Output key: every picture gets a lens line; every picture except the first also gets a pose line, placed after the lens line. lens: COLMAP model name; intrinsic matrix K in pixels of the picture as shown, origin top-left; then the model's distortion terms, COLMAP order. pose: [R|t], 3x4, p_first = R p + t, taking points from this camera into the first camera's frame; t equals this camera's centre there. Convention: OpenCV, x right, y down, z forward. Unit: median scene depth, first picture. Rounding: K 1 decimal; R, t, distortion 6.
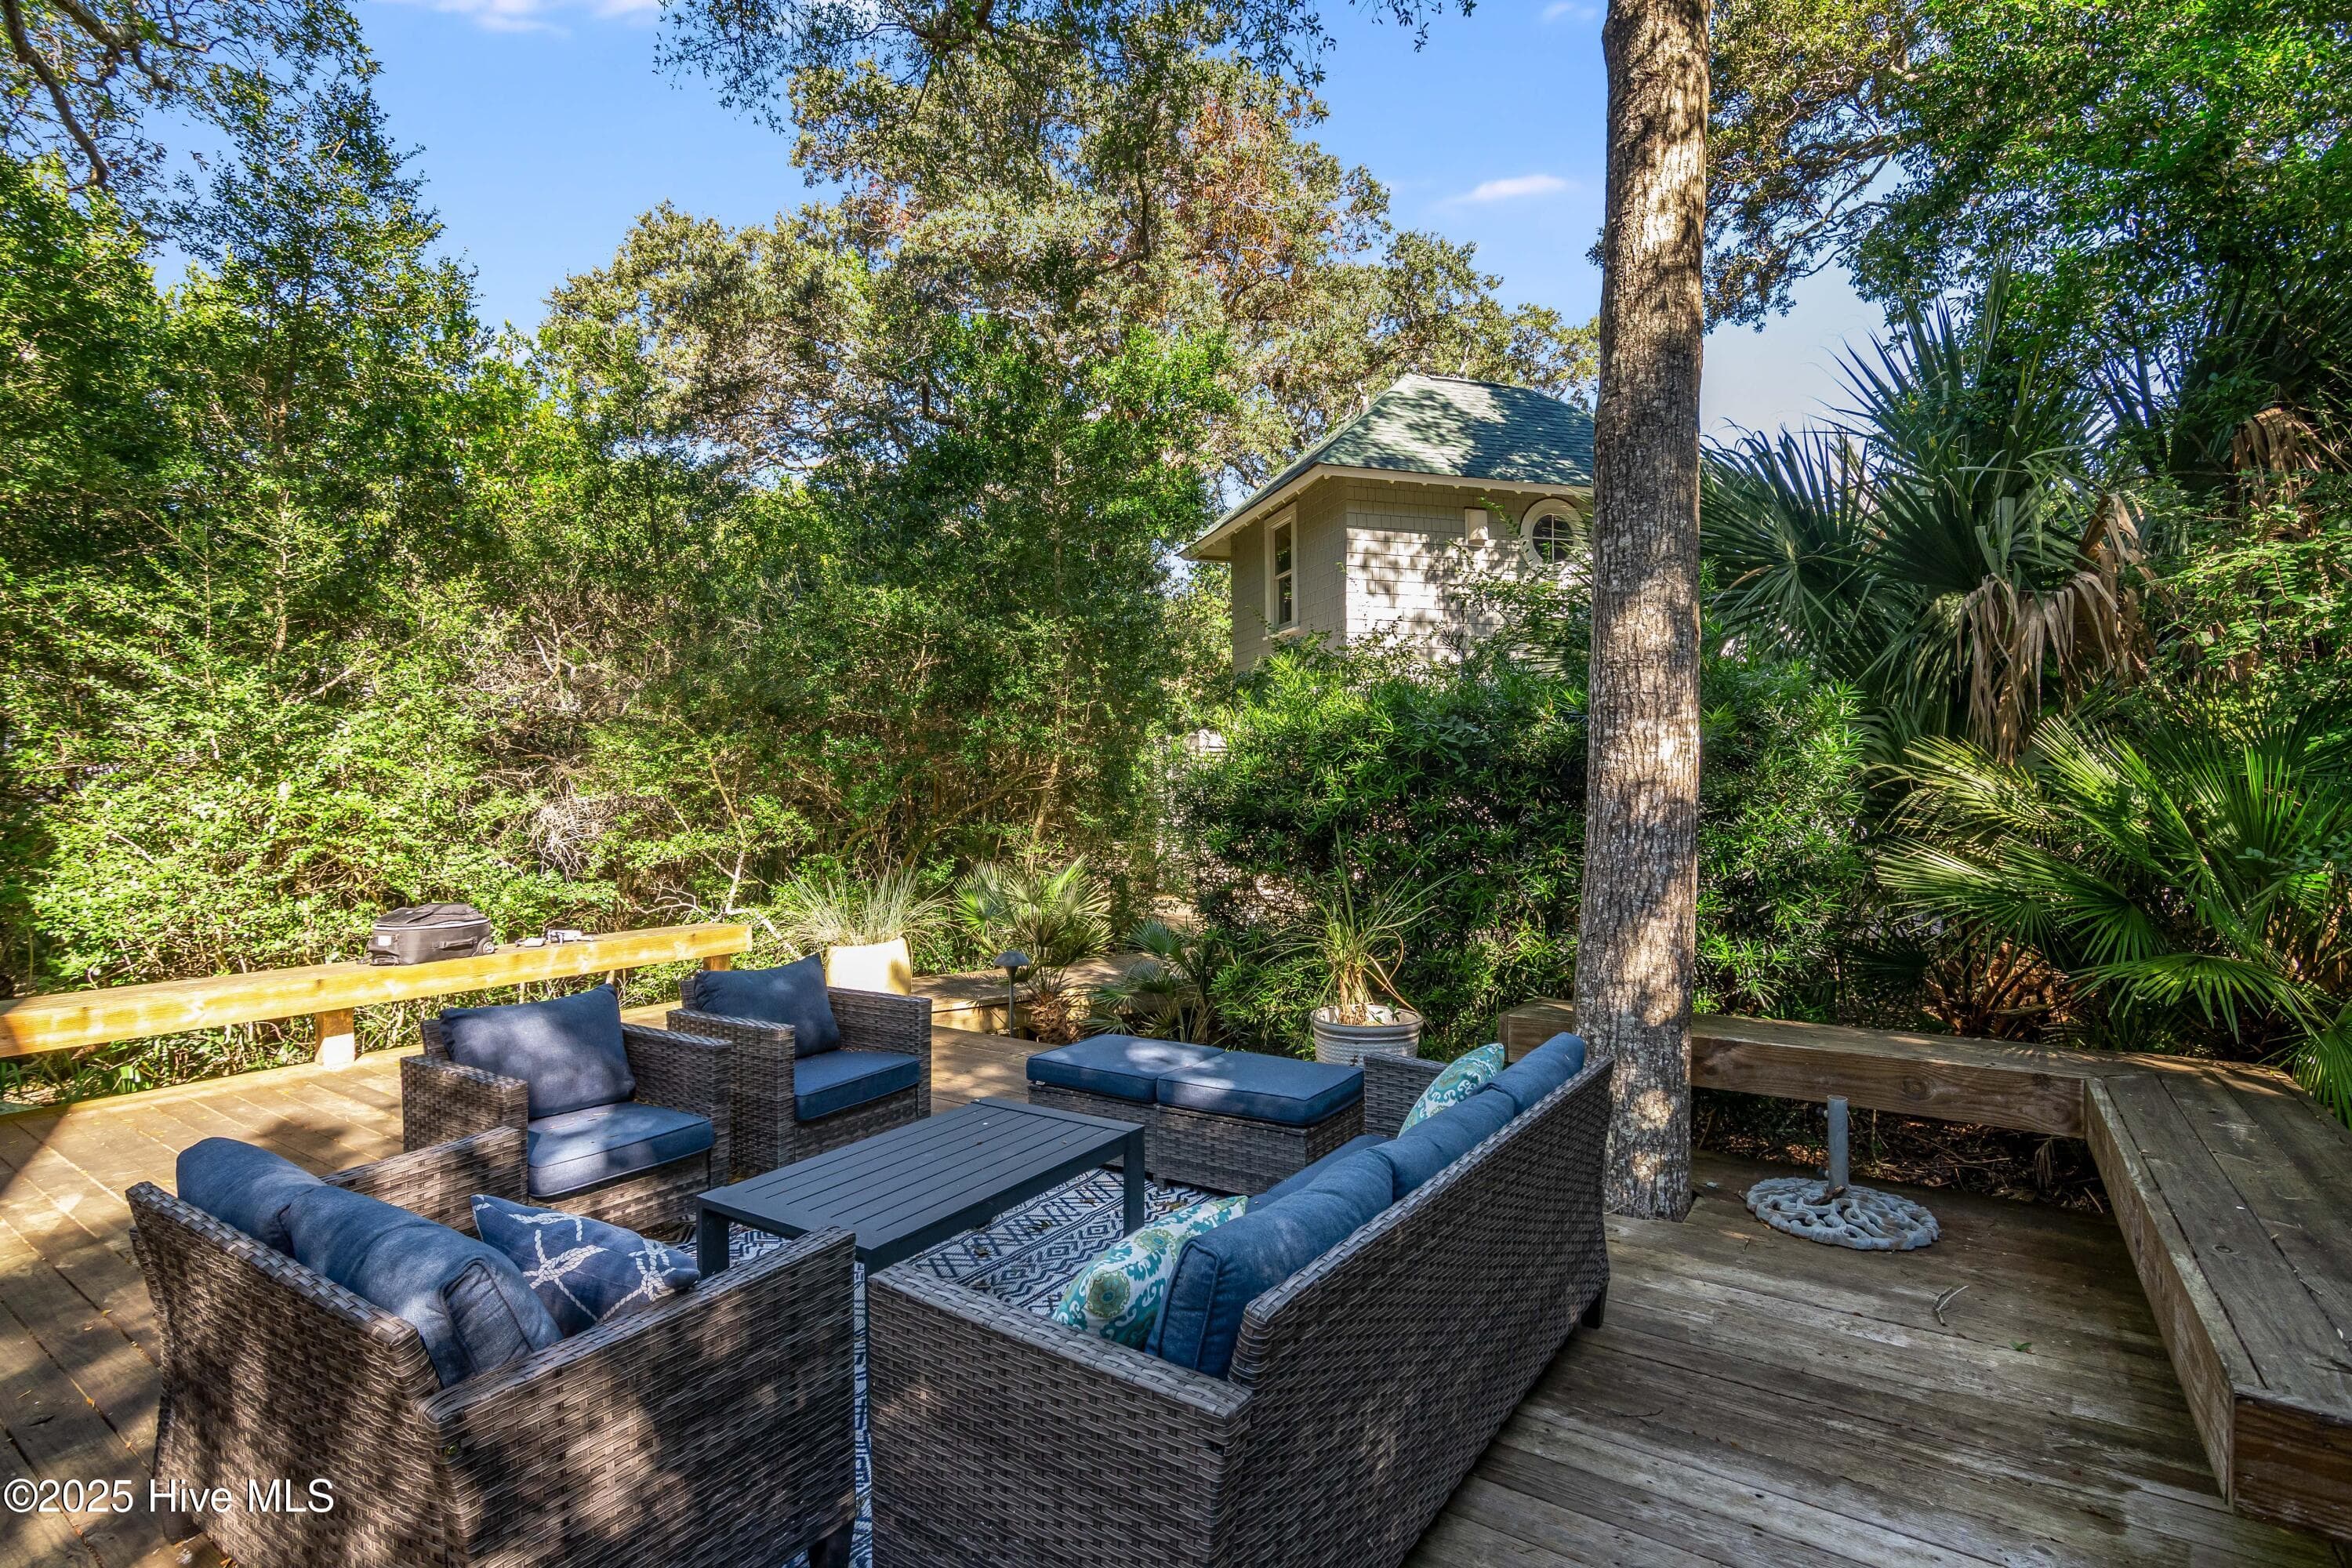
lens RADIAL K [[1139.9, 0, 1167.7], [0, 1139.9, 810.0], [0, 0, 1]] dist [-0.001023, 0.001938]
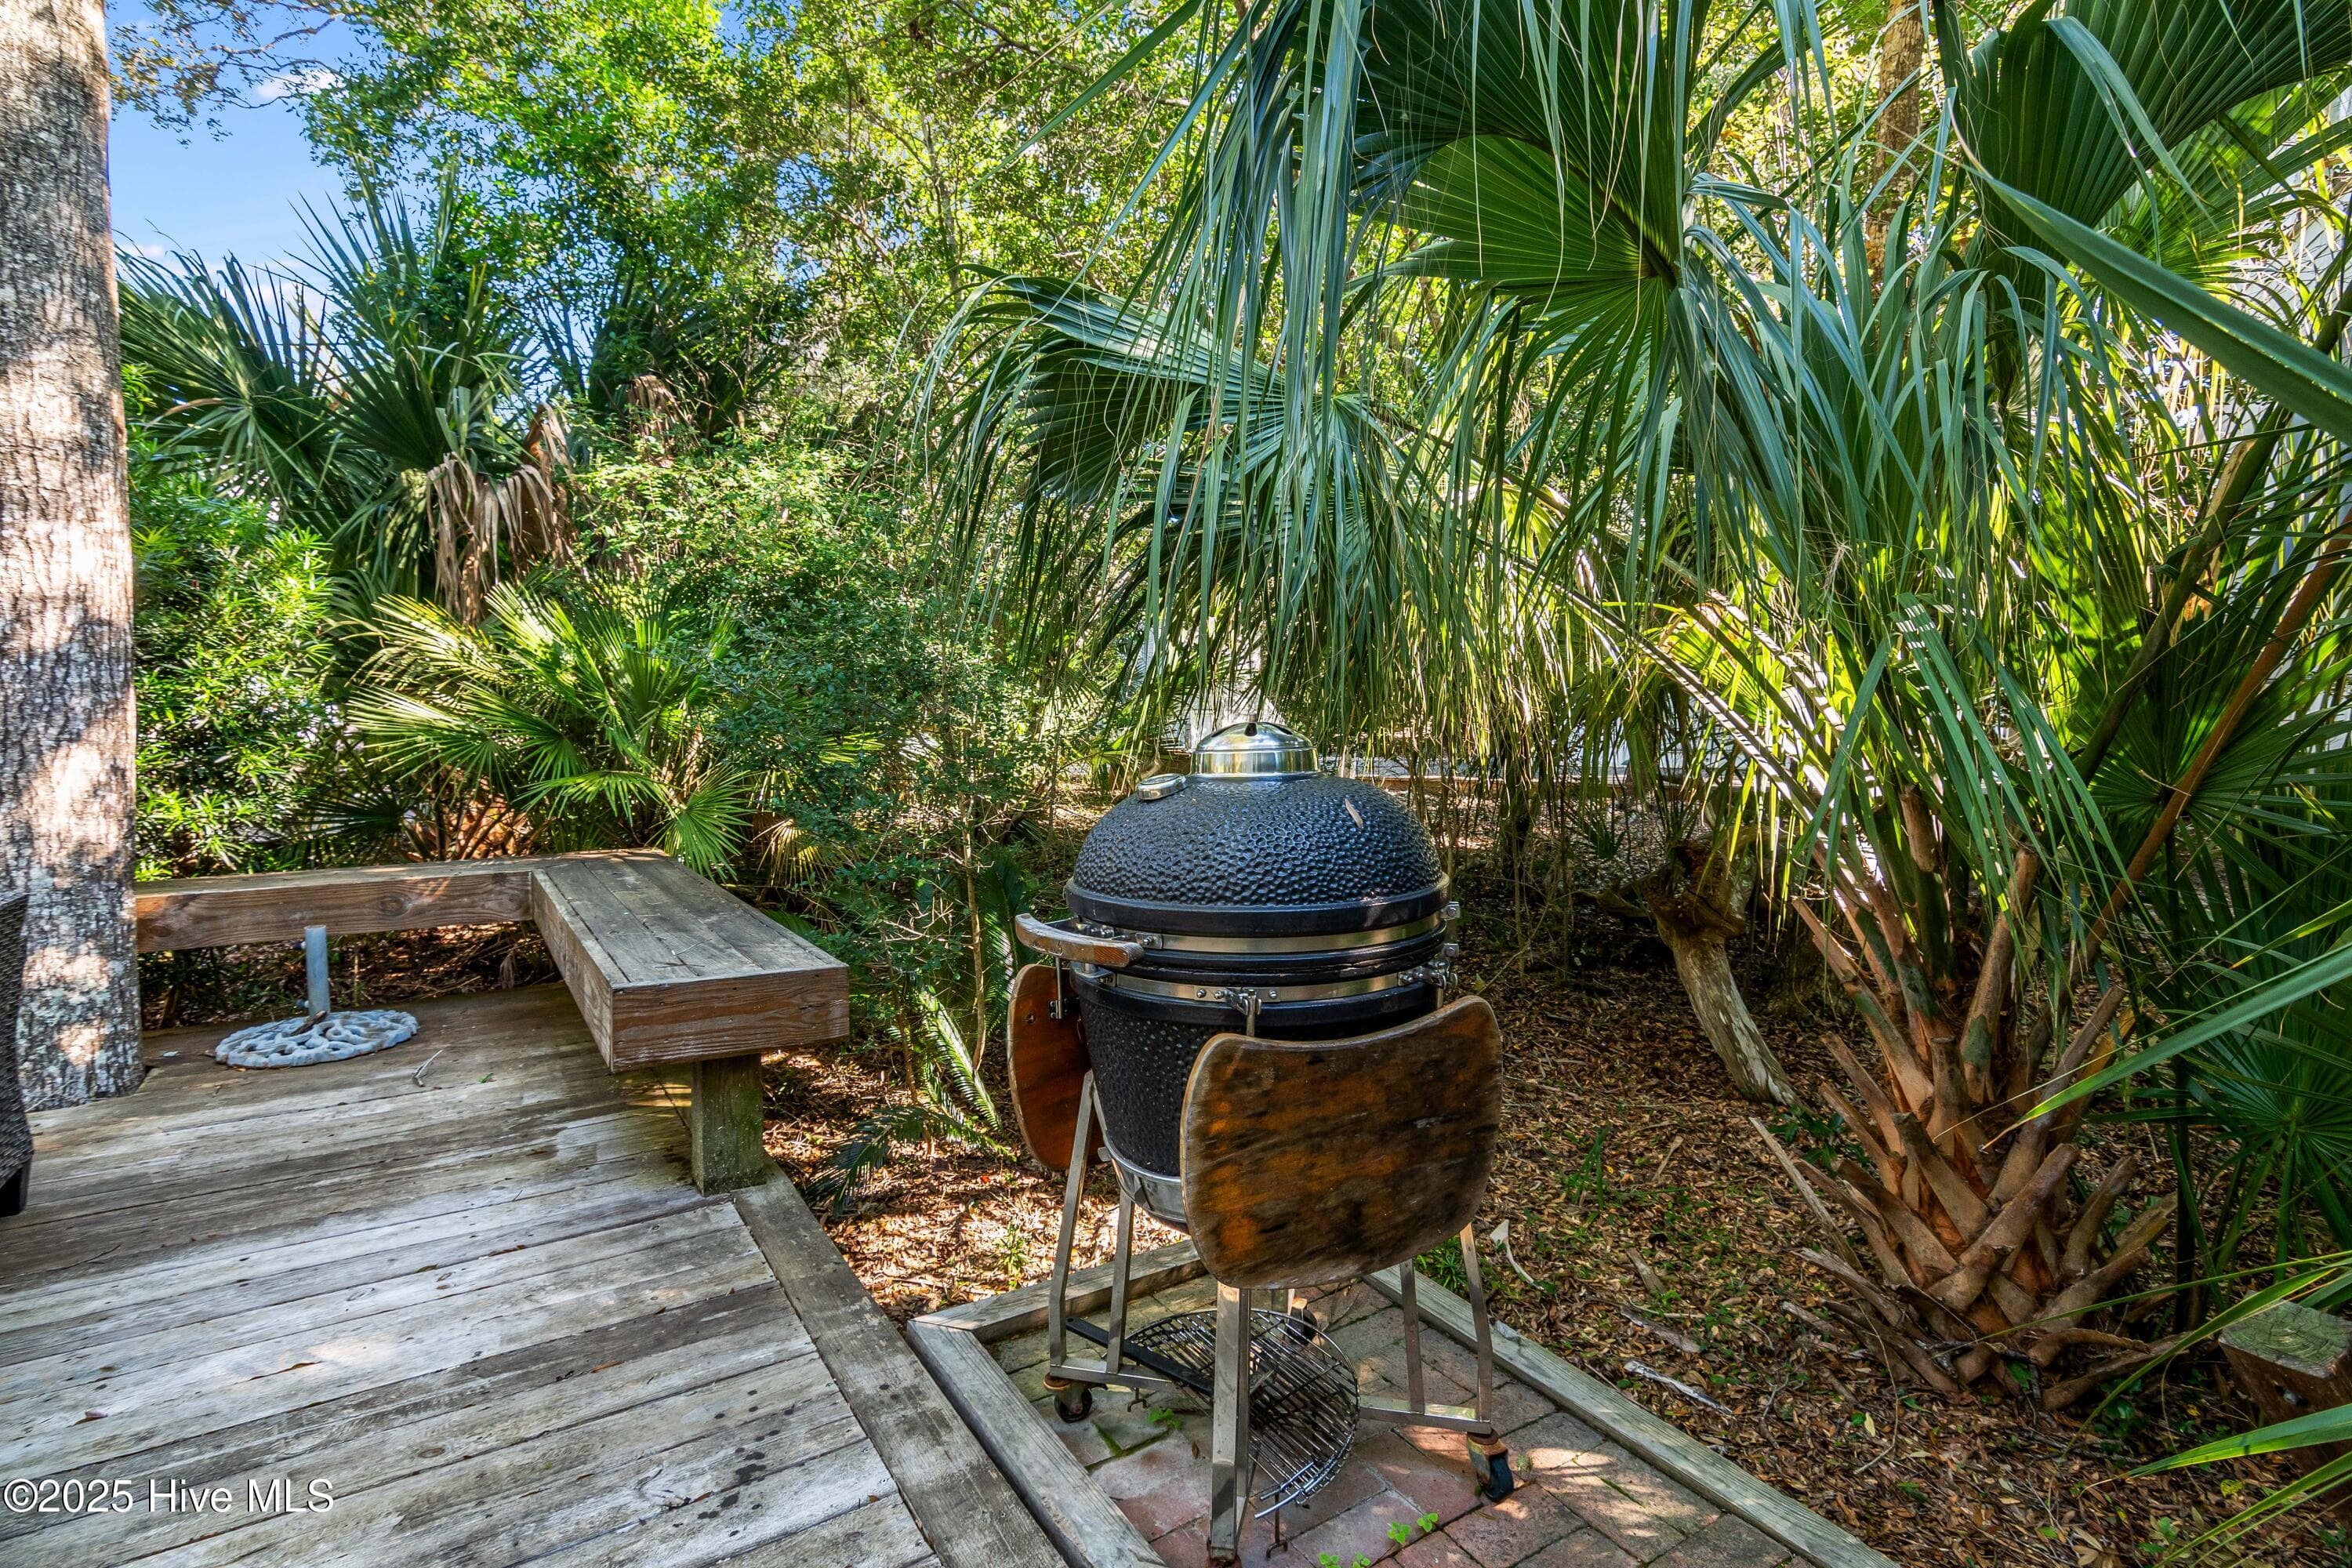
lens RADIAL K [[1139.9, 0, 1167.7], [0, 1139.9, 810.0], [0, 0, 1]] dist [-0.001023, 0.001938]
pose [[0.384965, -0.051632, 0.921486, -0.044363], [-0.006842, 0.998247, 0.058791, 0.076275], [-0.922906, -0.028937, 0.383936, -0.077120]]
